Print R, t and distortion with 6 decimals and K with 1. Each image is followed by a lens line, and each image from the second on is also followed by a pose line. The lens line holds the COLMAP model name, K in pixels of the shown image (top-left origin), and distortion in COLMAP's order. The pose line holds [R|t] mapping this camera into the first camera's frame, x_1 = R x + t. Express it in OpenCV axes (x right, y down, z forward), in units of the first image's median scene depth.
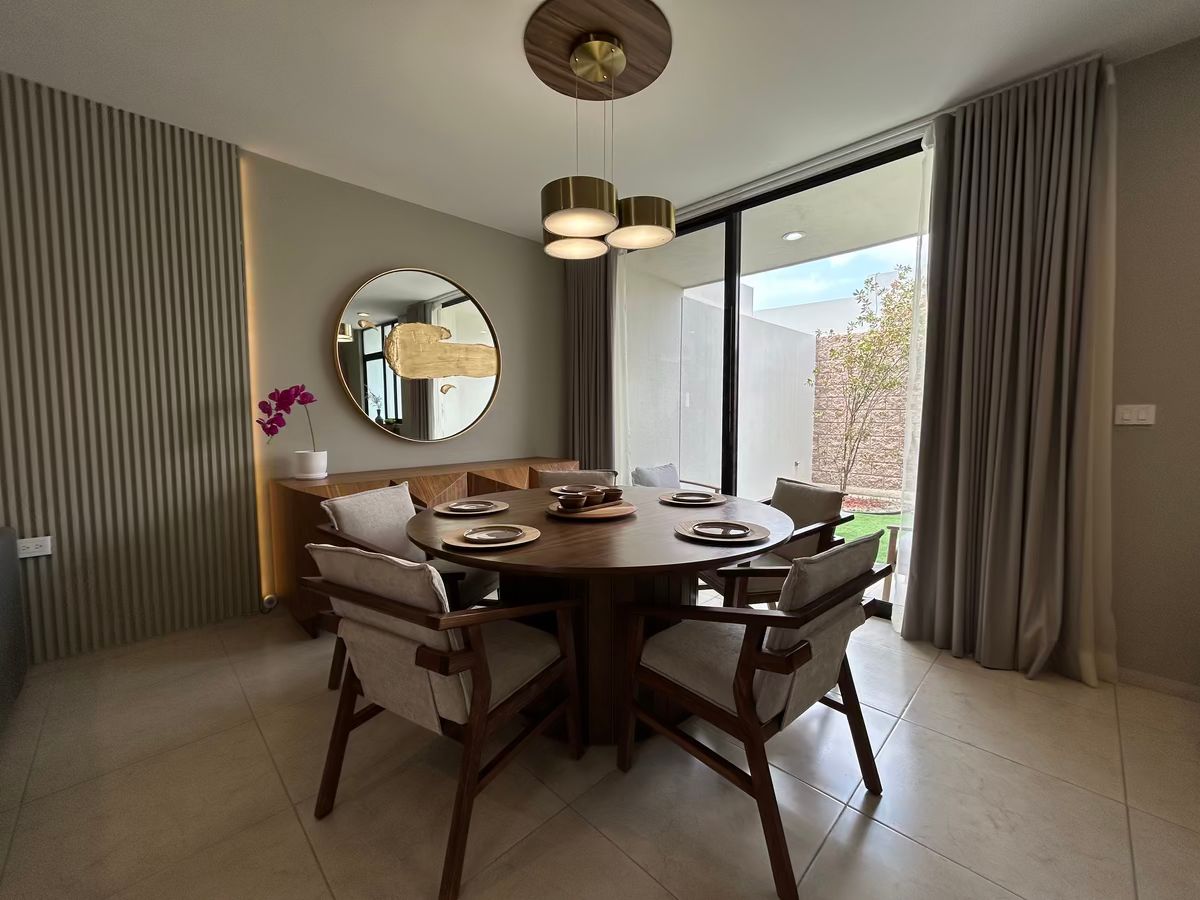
lens RADIAL K [[479.1, 0, 600.0], [0, 479.1, 450.0], [0, 0, 1]] dist [0.001567, 0.000166]
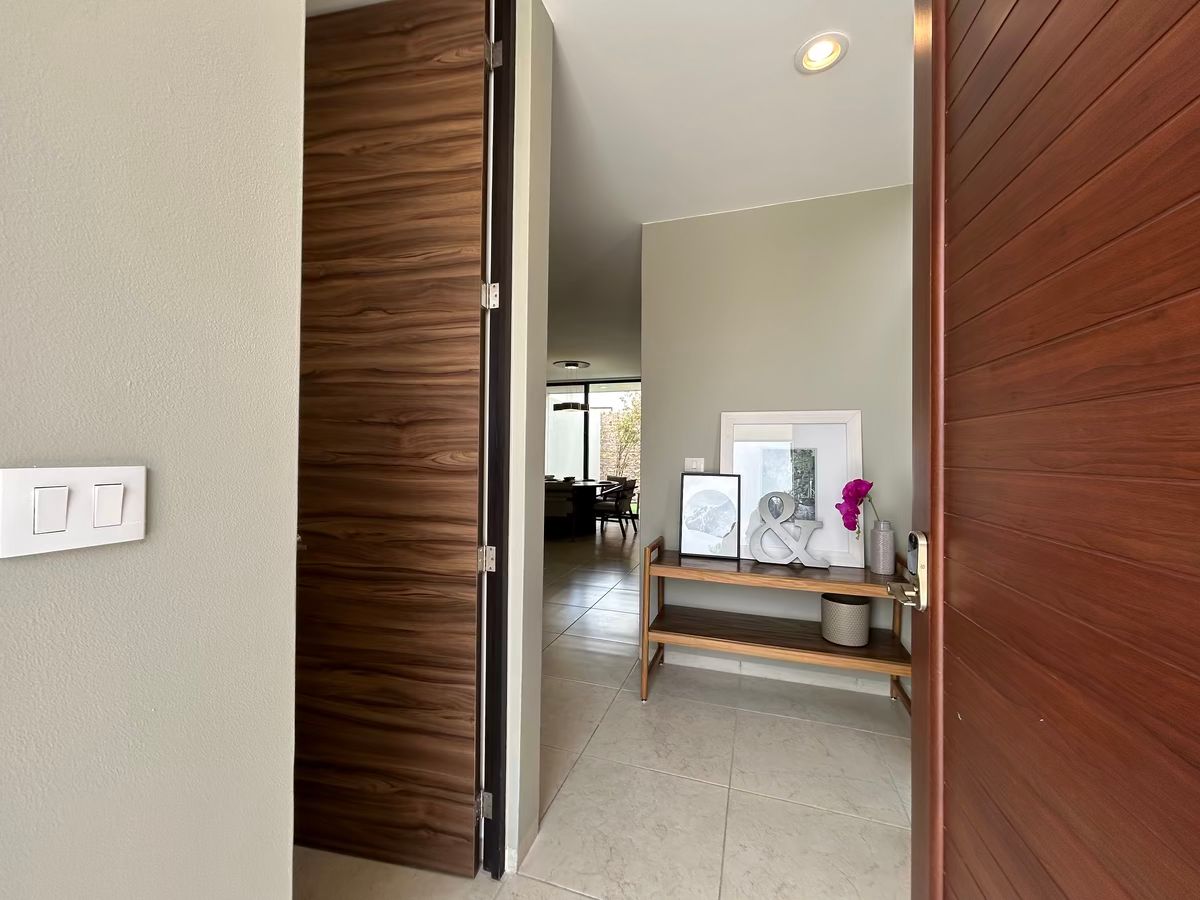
lens RADIAL K [[479.1, 0, 600.0], [0, 479.1, 450.0], [0, 0, 1]] dist [0.001567, 0.000166]
pose [[0.891846, 0.015582, 0.452071, -1.407790], [0.017767, 0.997429, -0.069429, 0.133977], [-0.451990, 0.069952, 0.889276, -2.303713]]
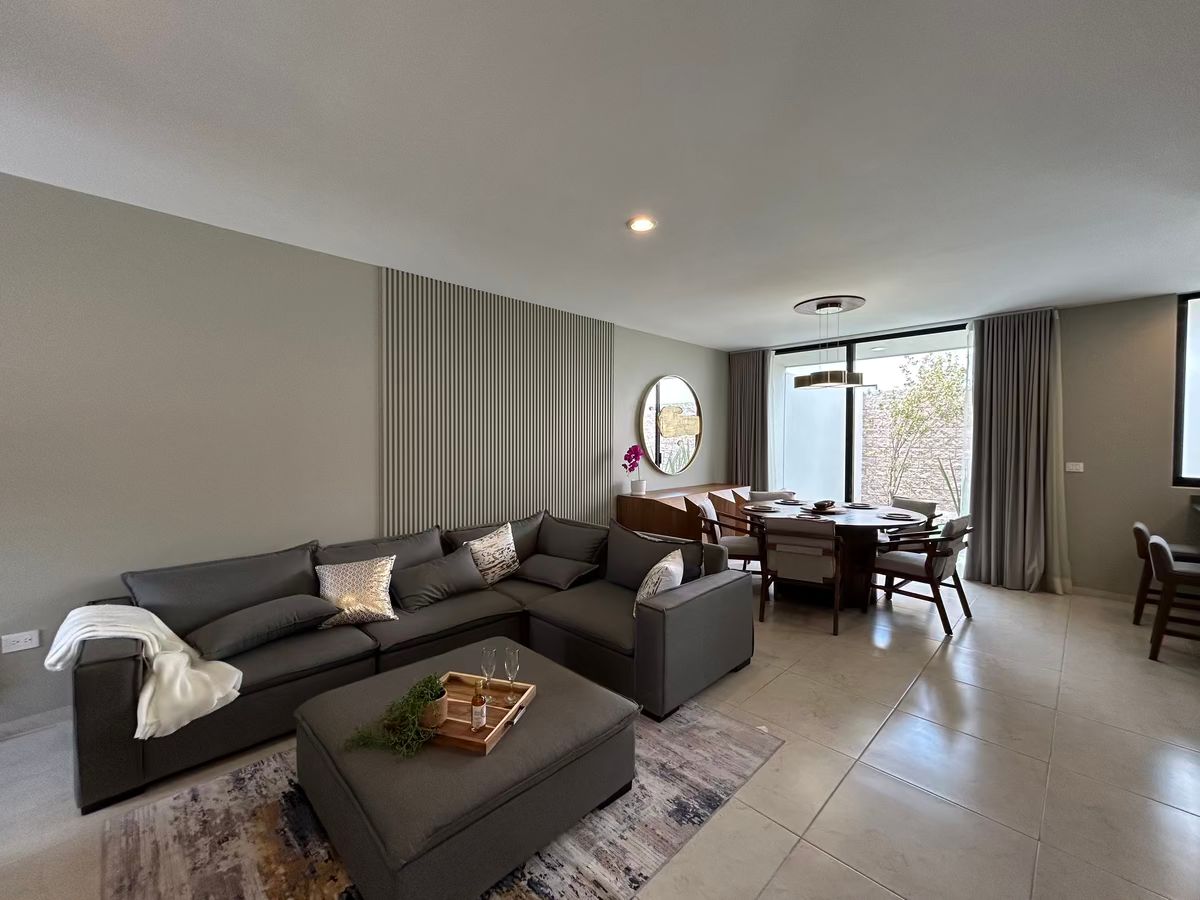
lens RADIAL K [[479.1, 0, 600.0], [0, 479.1, 450.0], [0, 0, 1]] dist [0.001567, 0.000166]
pose [[0.999968, 0.007036, -0.003704, -0.956227], [-0.007208, 0.998779, -0.048877, -0.027260], [0.003356, 0.048902, 0.998798, -1.100555]]
